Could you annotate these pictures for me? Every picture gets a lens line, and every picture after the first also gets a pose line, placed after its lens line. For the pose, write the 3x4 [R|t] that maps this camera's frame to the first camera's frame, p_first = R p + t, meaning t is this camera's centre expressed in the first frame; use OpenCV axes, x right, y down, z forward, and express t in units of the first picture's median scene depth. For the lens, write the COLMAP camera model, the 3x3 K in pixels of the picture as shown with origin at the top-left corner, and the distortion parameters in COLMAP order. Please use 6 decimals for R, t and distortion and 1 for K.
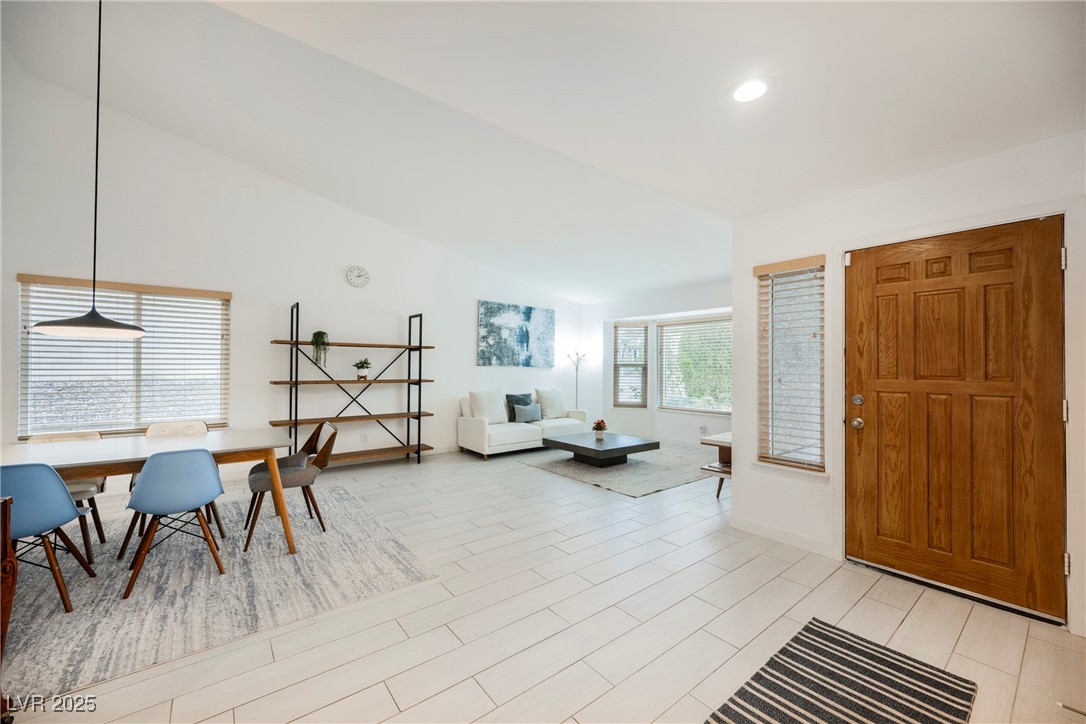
lens RADIAL K [[430.0, 0, 549.7], [0, 430.0, 363.4], [0, 0, 1]] dist [-0.002182, 0.000100]
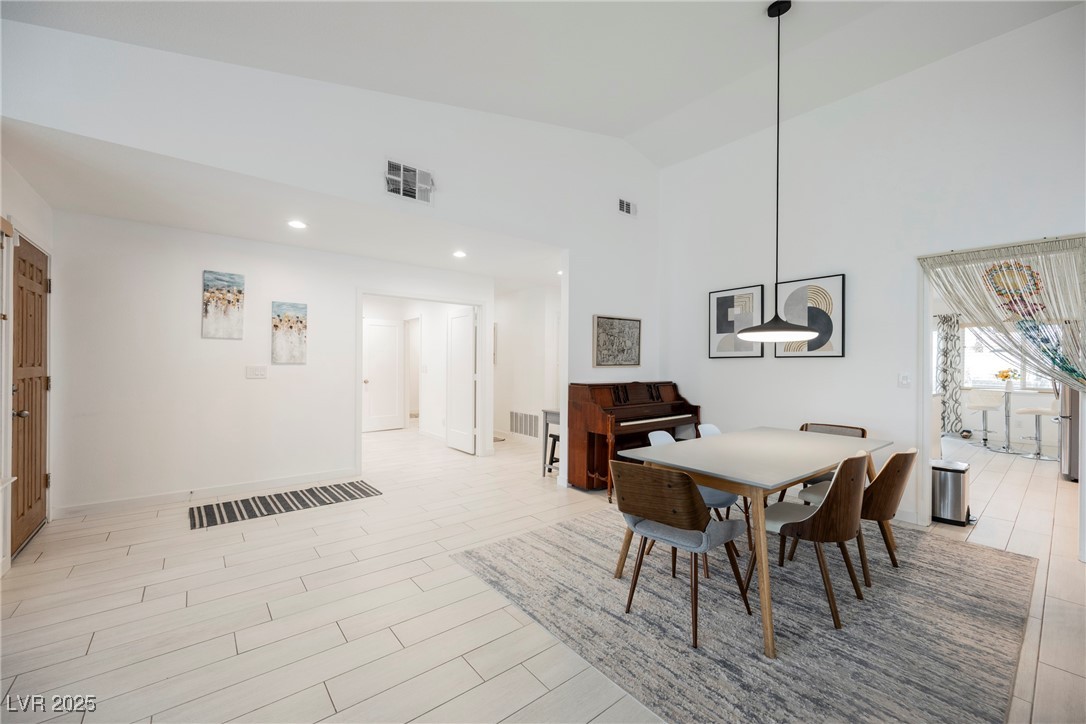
lens RADIAL K [[430.0, 0, 545.0], [0, 430.0, 363.0], [0, 0, 1]] dist [-0.002182, 0.000100]
pose [[-0.999908, -0.011806, -0.006726, -0.217265], [-0.011739, 0.999882, -0.009926, 0.008113], [0.006842, -0.009846, -0.999928, 0.932706]]
